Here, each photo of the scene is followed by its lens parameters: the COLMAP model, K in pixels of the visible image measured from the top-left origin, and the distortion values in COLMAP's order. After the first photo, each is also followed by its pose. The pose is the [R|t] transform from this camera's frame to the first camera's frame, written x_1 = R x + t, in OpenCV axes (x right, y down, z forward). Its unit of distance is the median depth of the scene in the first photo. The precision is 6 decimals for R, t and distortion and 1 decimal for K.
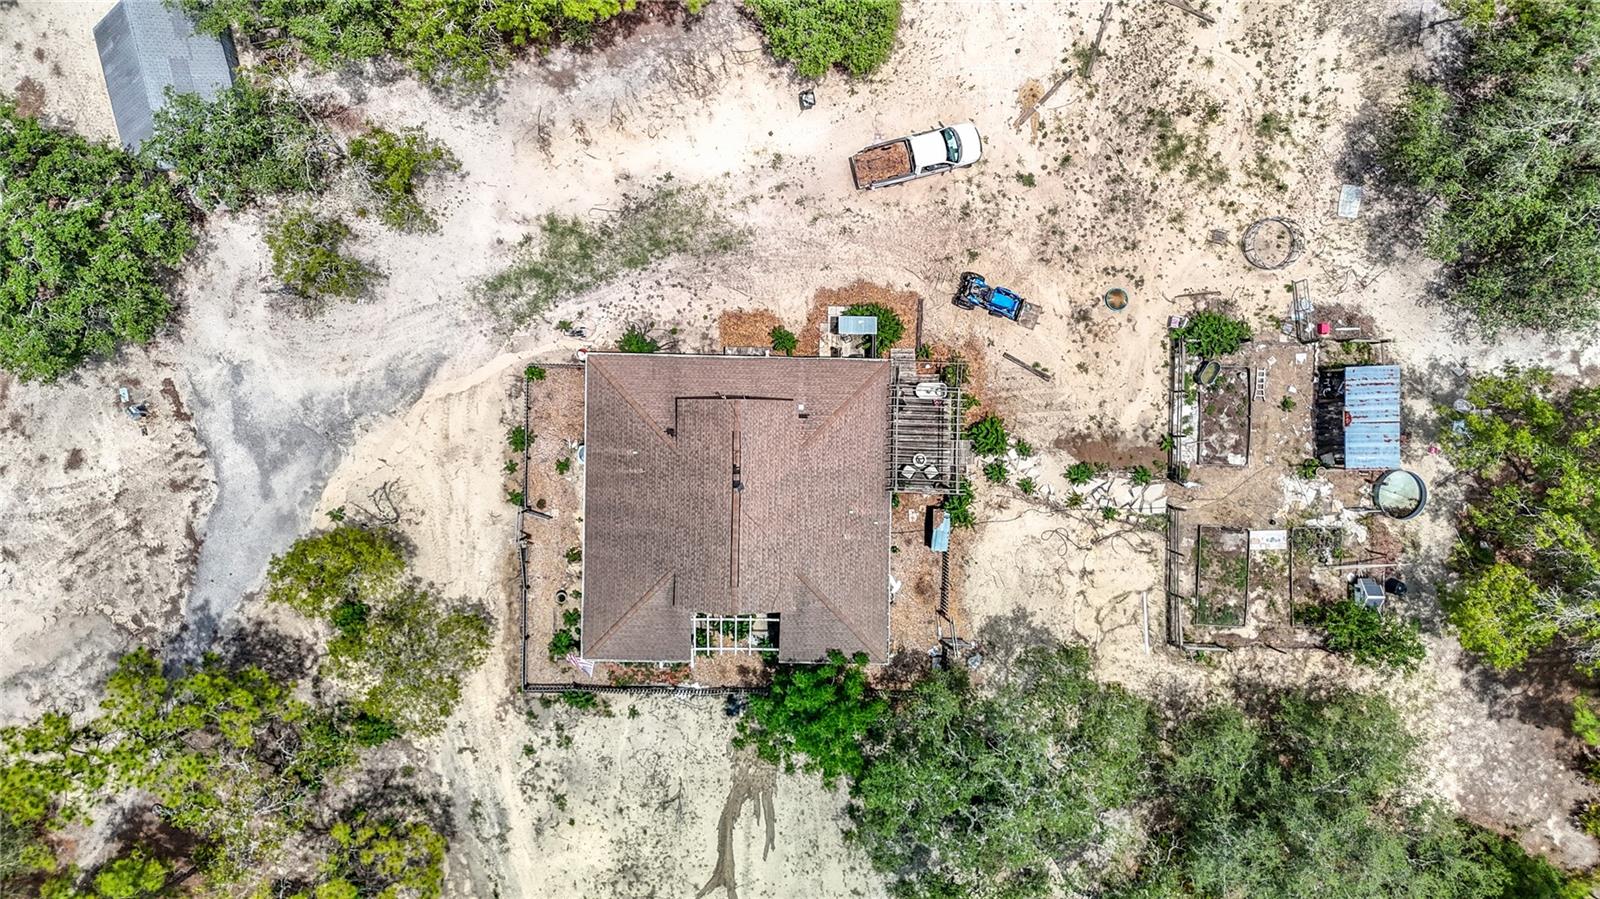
lens RADIAL K [[1175.9, 0, 805.3], [0, 1175.9, 454.3], [0, 0, 1]] dist [0.142894, -0.295994]
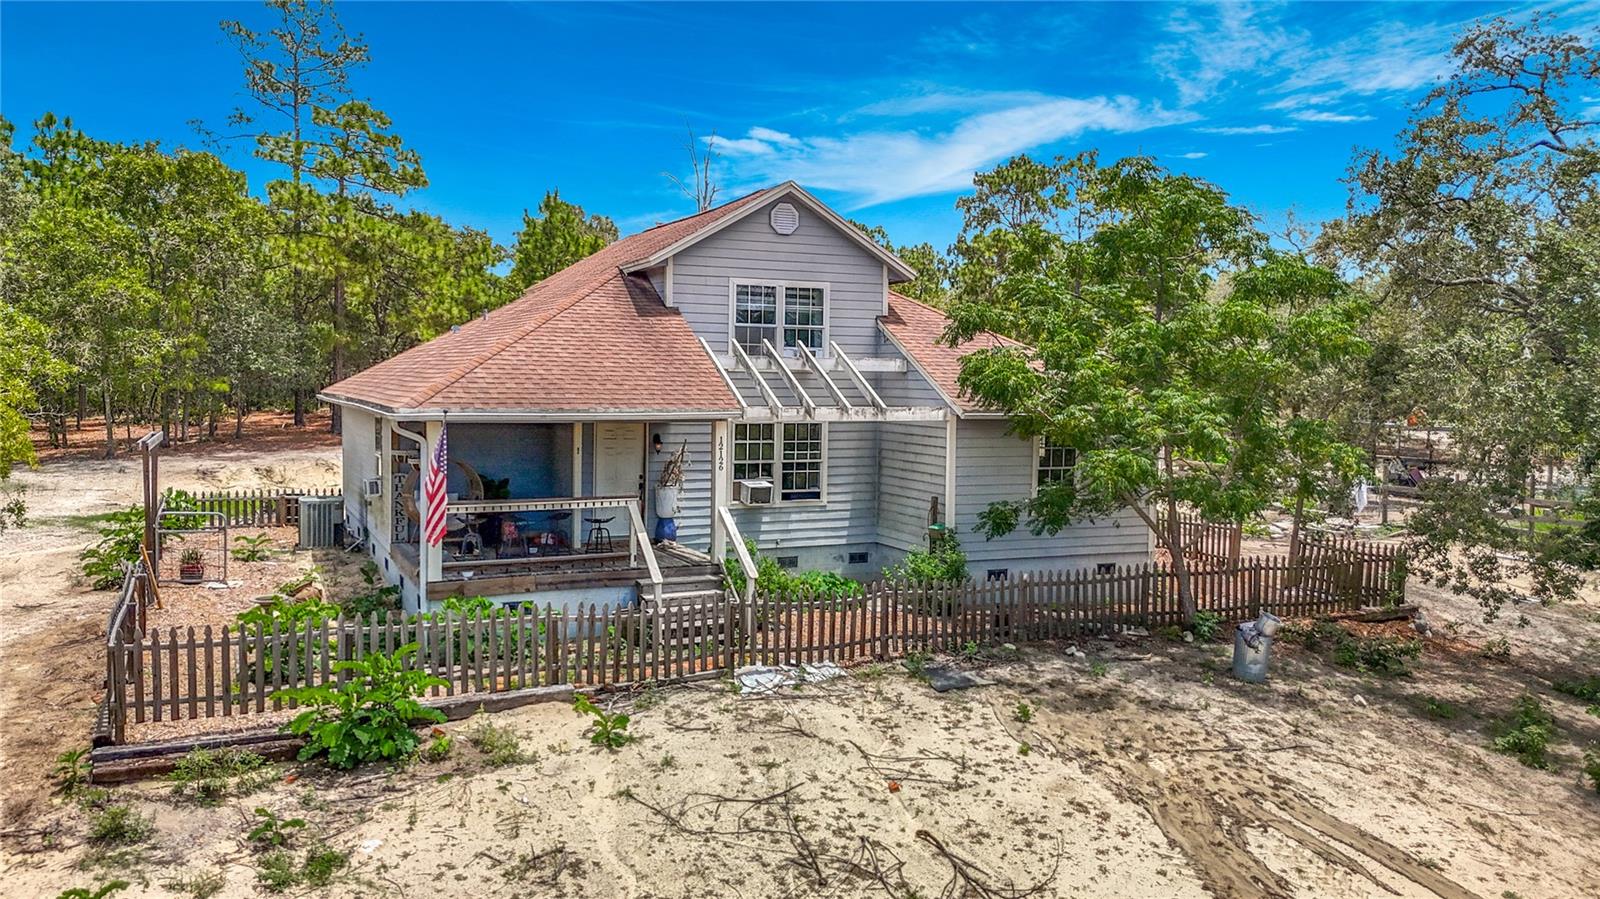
lens RADIAL K [[1187.7, 0, 797.5], [0, 1187.7, 441.3], [0, 0, 1]] dist [0.066702, -0.065006]
pose [[0.894879, -0.034532, 0.444970, -0.216309], [0.446194, 0.046659, -0.893719, 0.448213], [0.010100, 0.998314, 0.057163, 0.925924]]
